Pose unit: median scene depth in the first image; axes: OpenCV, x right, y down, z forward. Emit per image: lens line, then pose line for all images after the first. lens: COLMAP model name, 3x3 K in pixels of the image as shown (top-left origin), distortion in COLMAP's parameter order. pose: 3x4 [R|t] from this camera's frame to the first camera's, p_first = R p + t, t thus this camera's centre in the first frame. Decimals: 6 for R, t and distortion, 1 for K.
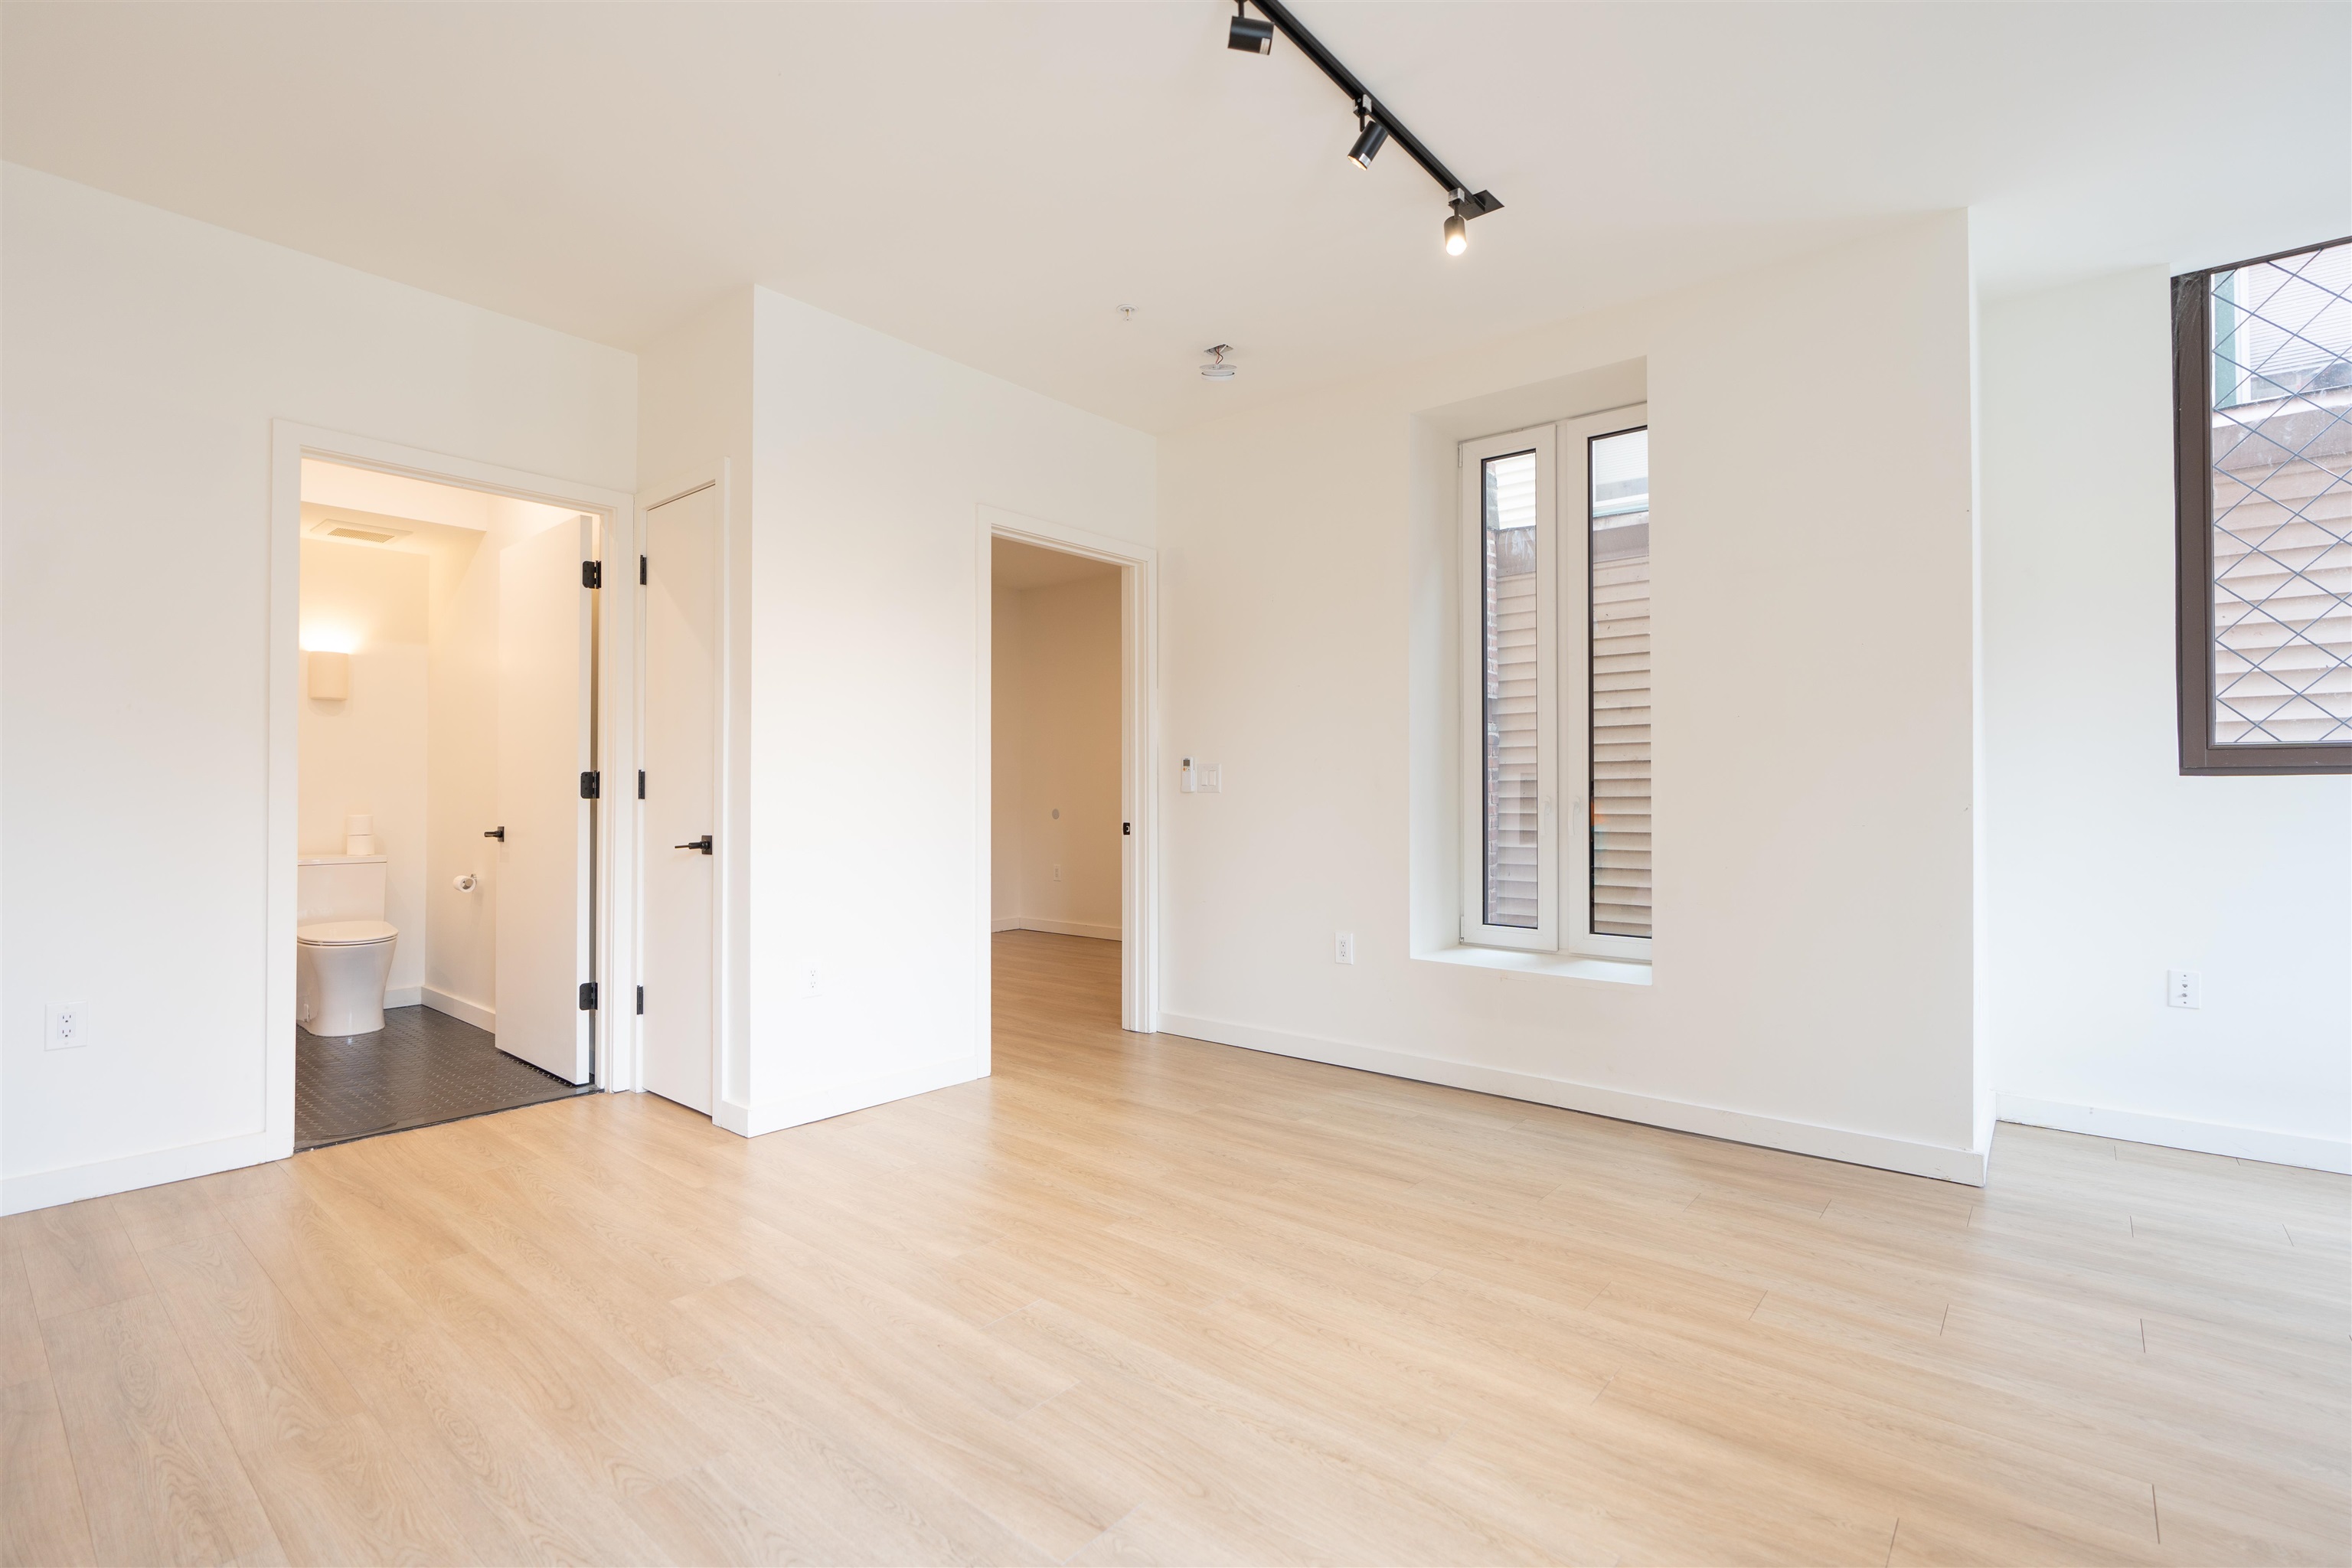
lens RADIAL K [[1067.5, 0, 1166.4], [0, 1067.5, 791.1], [0, 0, 1]] dist [-0.004450, 0.001349]
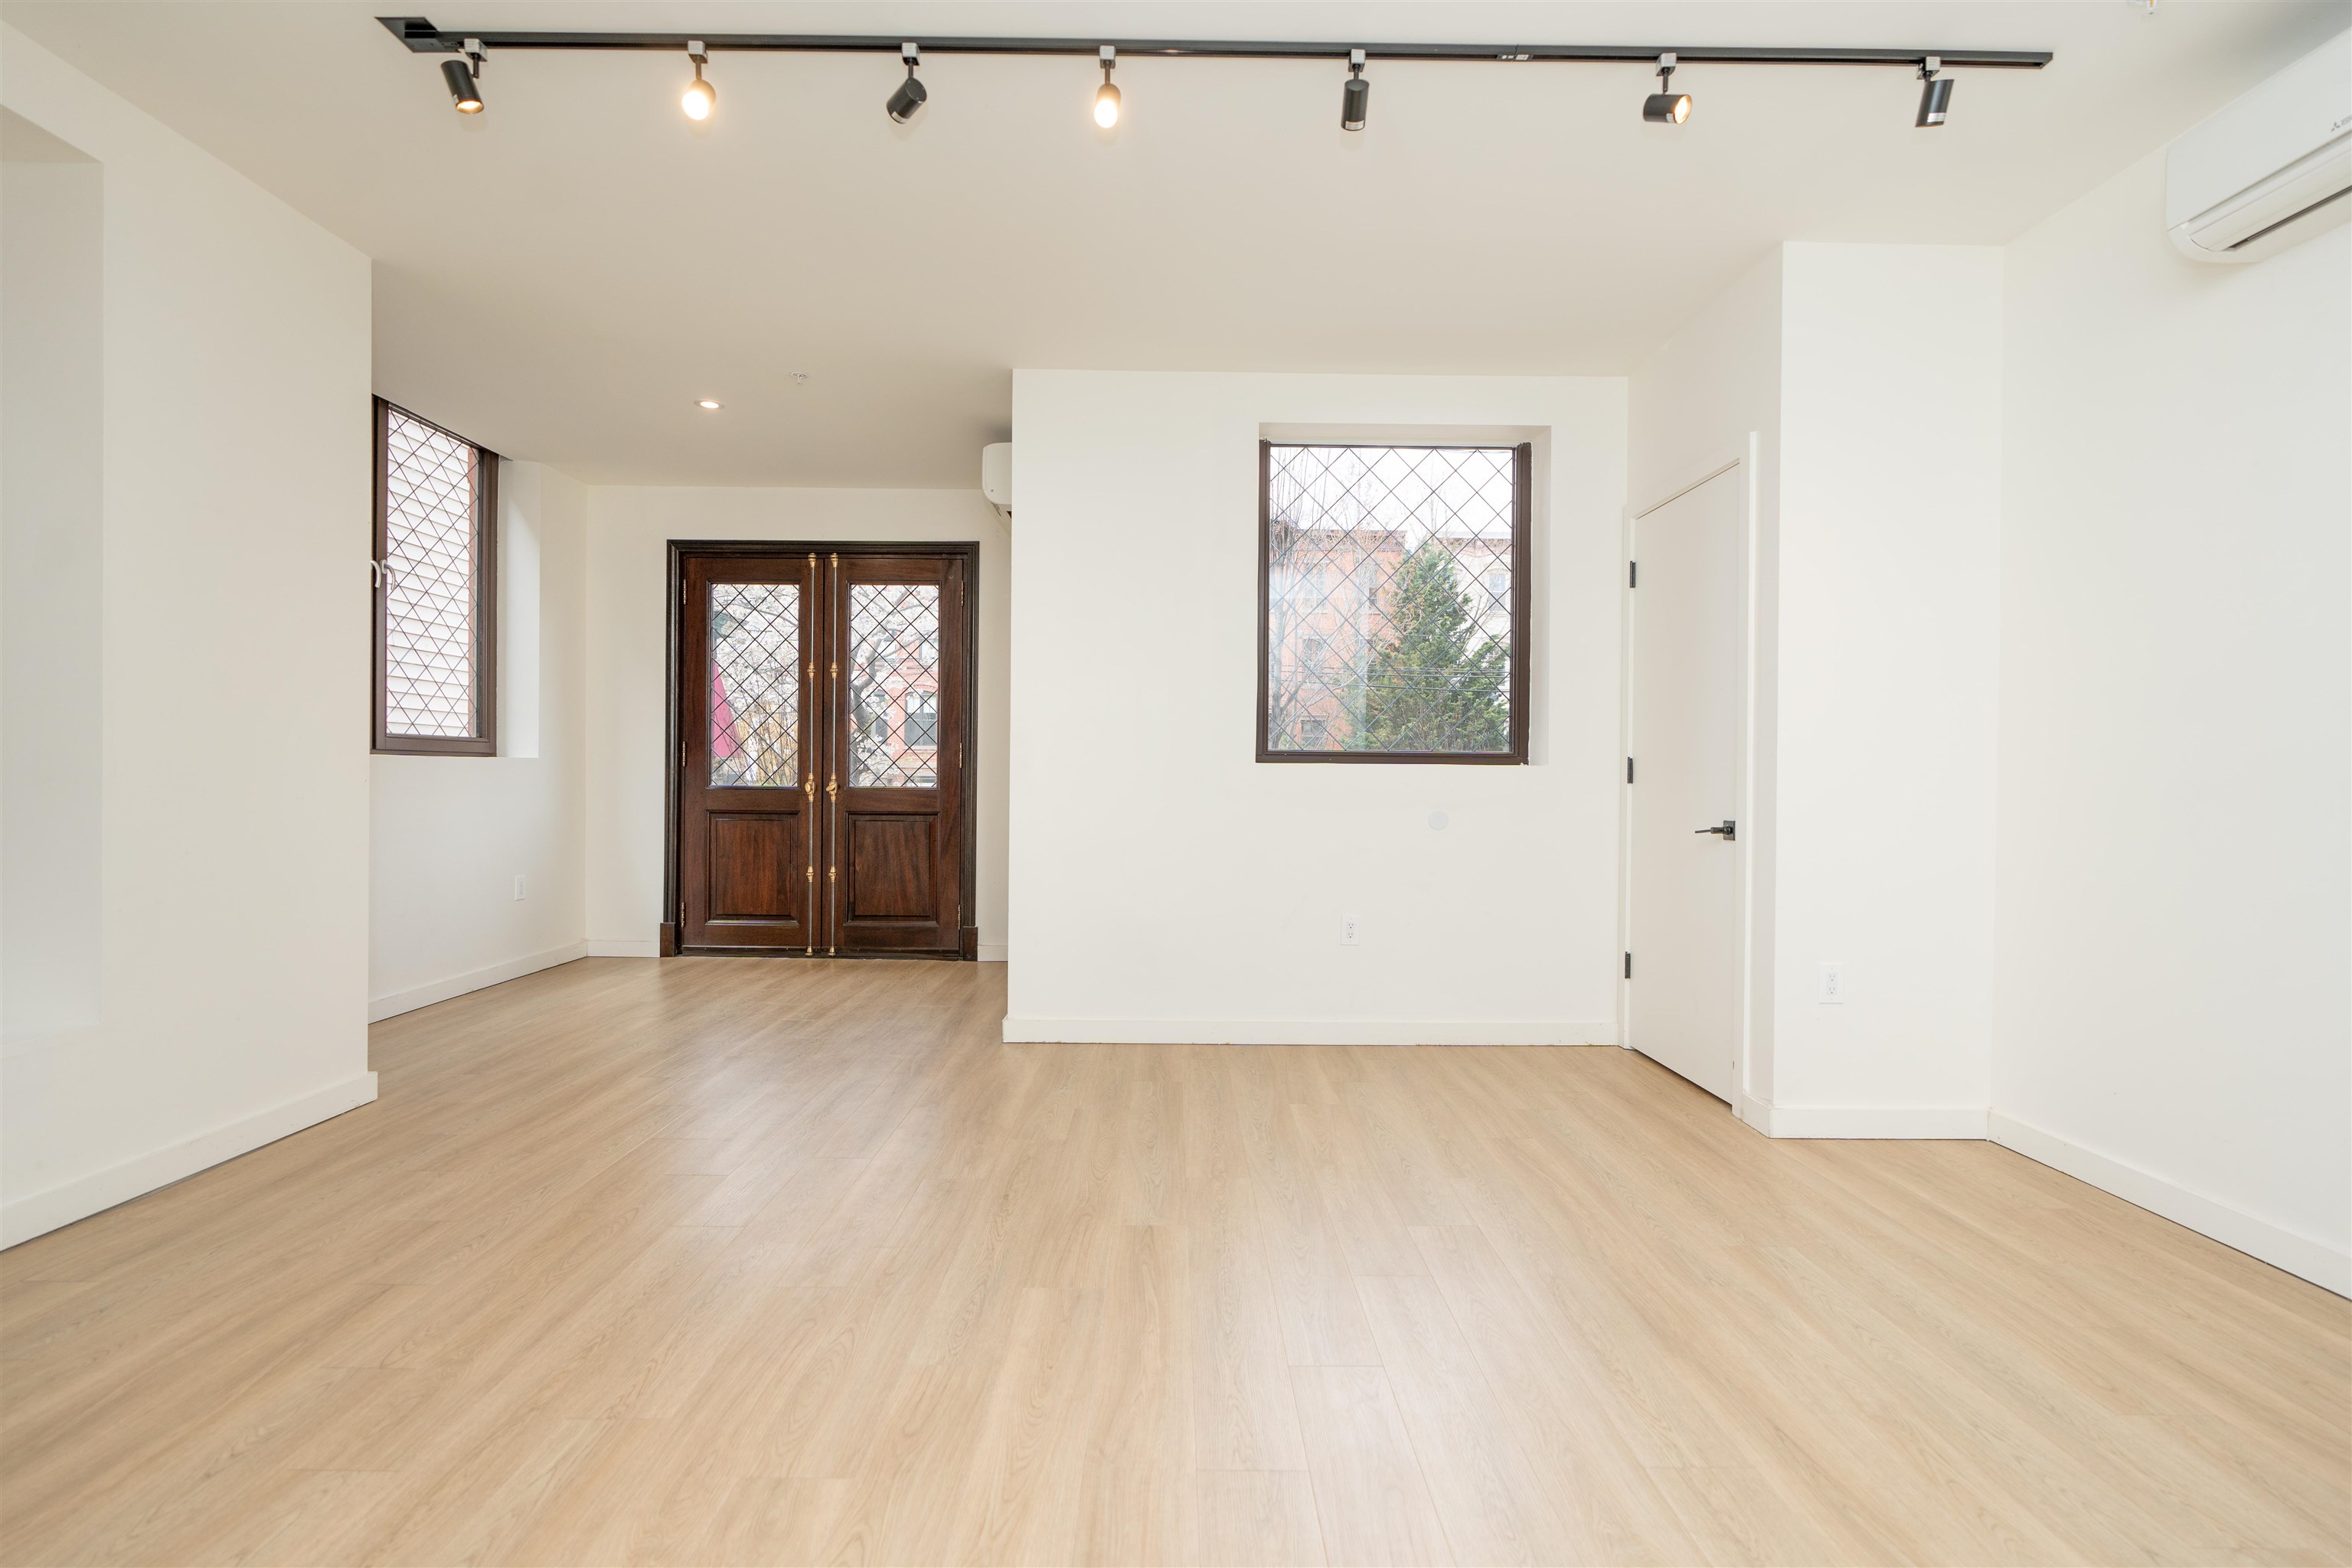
lens RADIAL K [[1055.4, 0, 1180.3], [0, 1055.4, 782.9], [0, 0, 1]] dist [-0.004925, 0.001042]
pose [[-0.655052, -0.011043, 0.755503, -0.746037], [-0.013169, 0.999908, 0.003198, 0.004323], [-0.755469, -0.007855, -0.655137, 1.162121]]
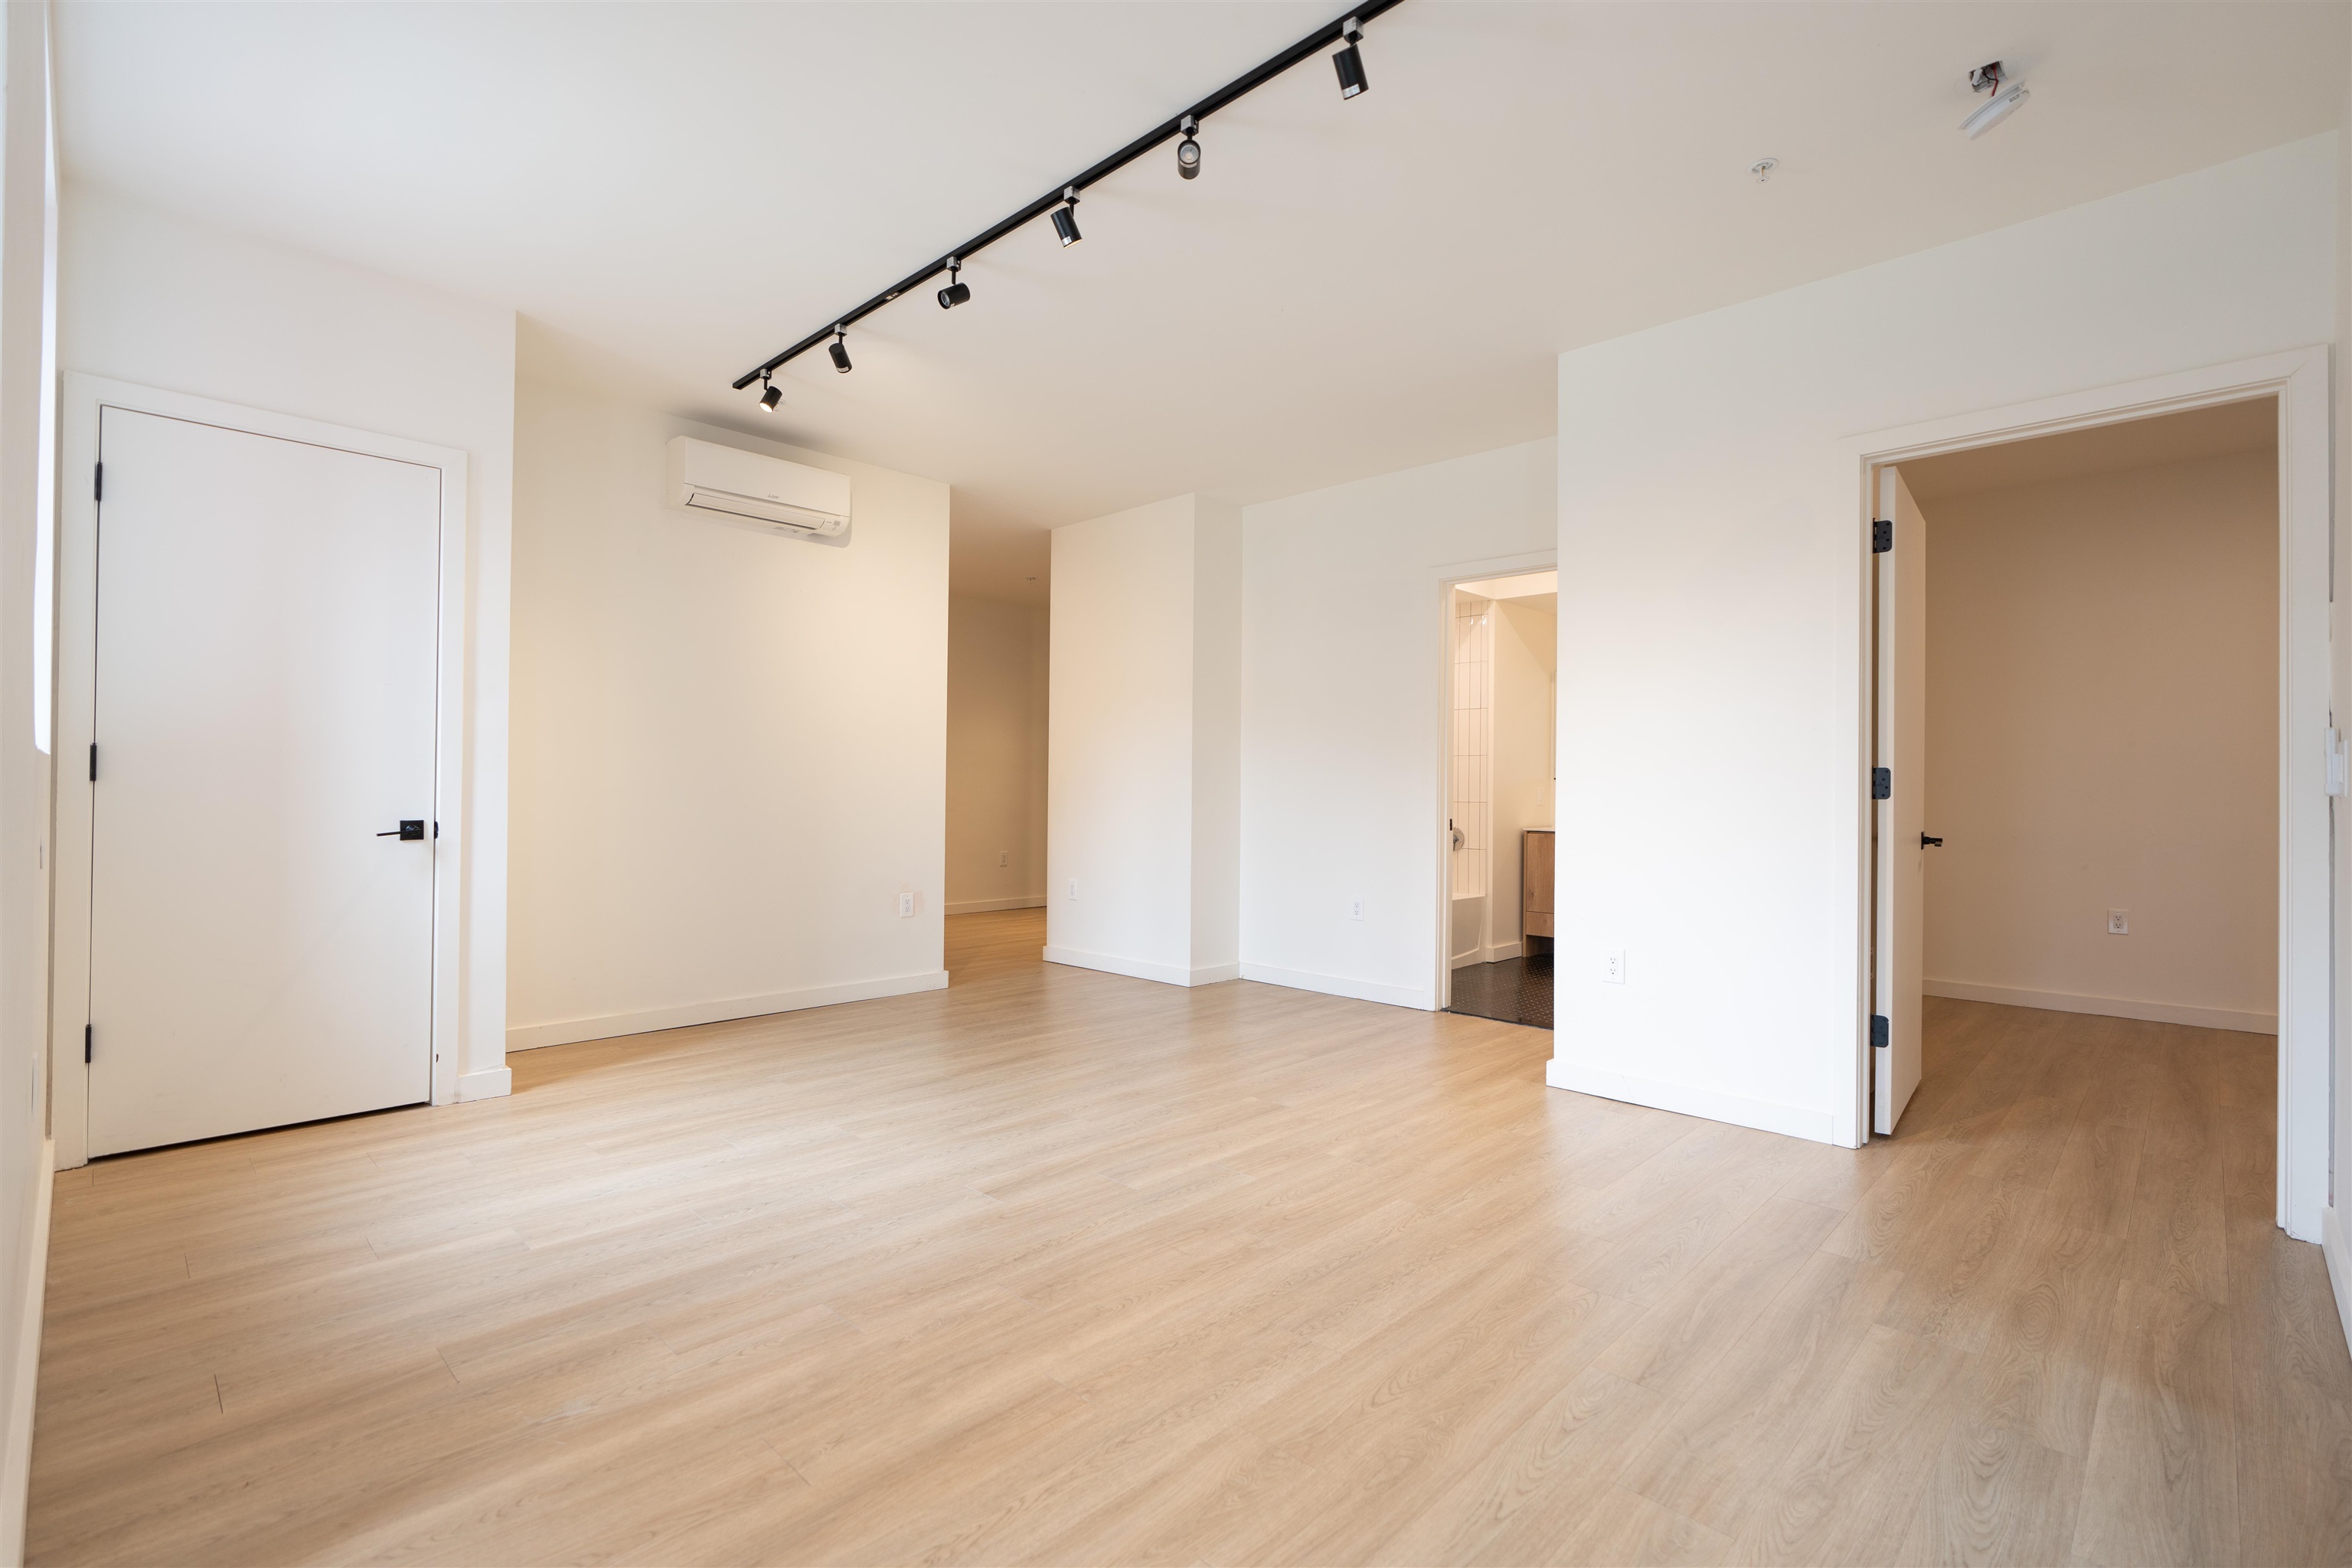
lens RADIAL K [[1055.4, 0, 1180.3], [0, 1055.4, 782.9], [0, 0, 1]] dist [-0.004925, 0.001042]
pose [[-0.062148, -0.007713, -0.998037, 0.980113], [-0.006566, 0.999952, -0.007319, 0.004088], [0.998045, 0.006098, -0.062196, 0.822156]]
